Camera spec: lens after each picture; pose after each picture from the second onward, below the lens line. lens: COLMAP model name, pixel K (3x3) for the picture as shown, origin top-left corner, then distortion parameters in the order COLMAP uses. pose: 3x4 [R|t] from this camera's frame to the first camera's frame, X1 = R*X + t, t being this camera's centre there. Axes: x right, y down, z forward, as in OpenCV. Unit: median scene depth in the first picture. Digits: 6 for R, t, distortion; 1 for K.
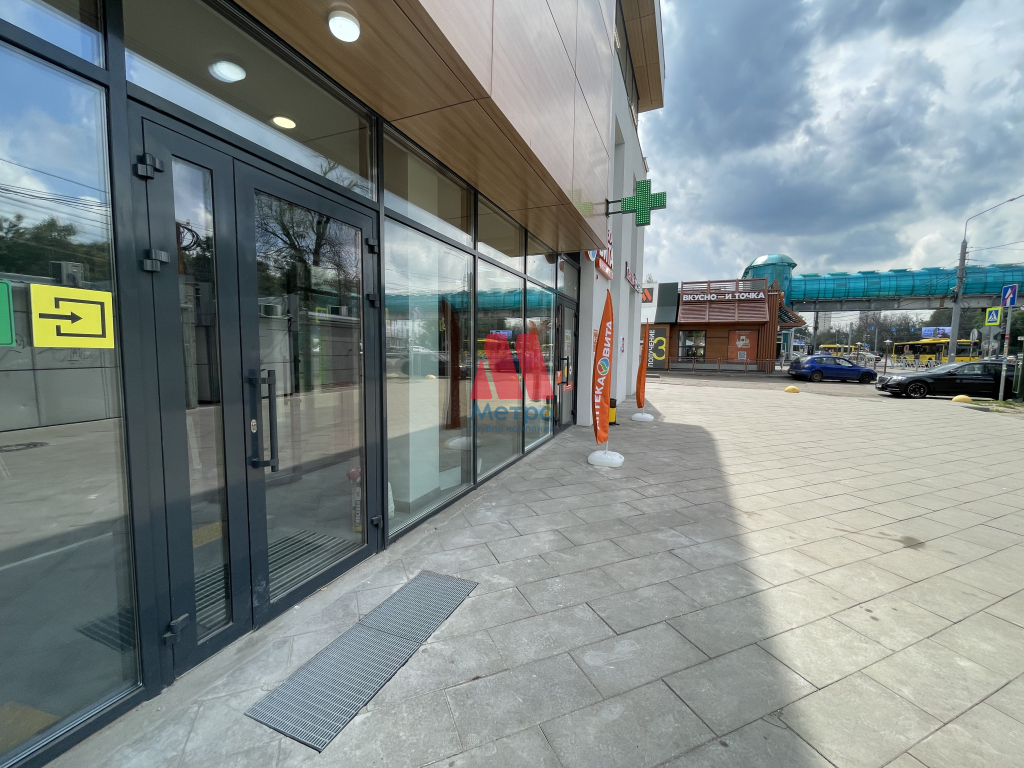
lens RADIAL K [[415.1, 0, 514.7], [0, 415.1, 388.9], [0, 0, 1]] dist [-0.003086, -0.000309]
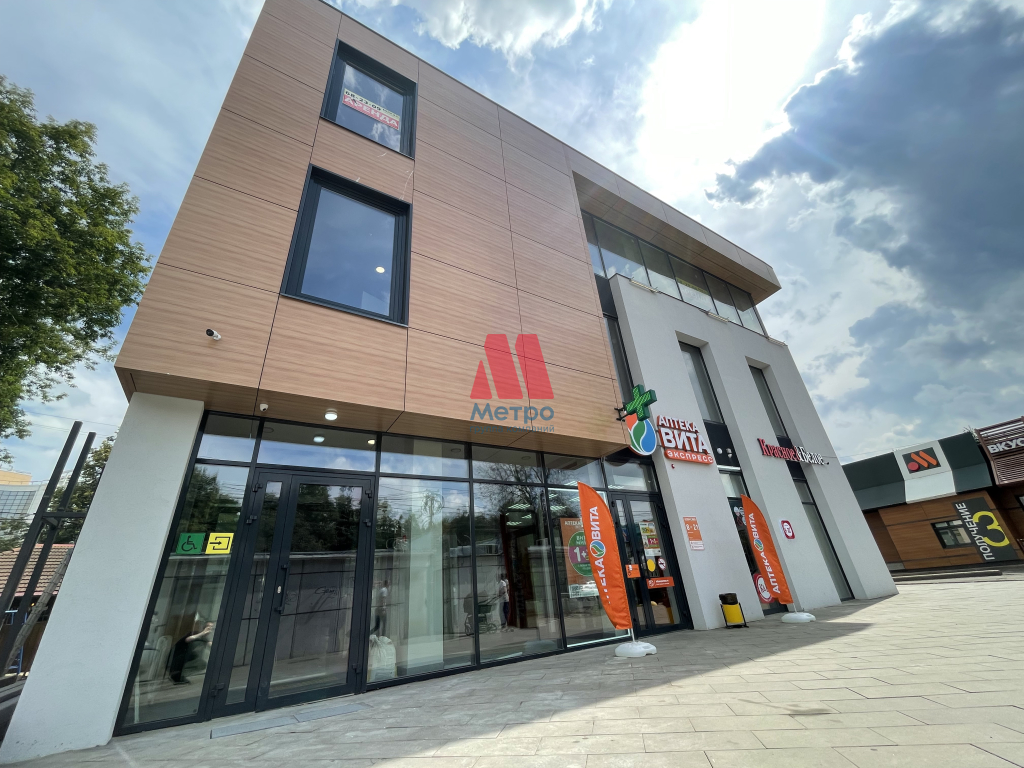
lens RADIAL K [[415.1, 0, 514.7], [0, 415.1, 388.9], [0, 0, 1]] dist [-0.003086, -0.000309]
pose [[0.806582, -0.332503, -0.488741, 0.316141], [0.037971, 0.854237, -0.518496, 0.064674], [0.589902, 0.399651, 0.701637, -0.037684]]
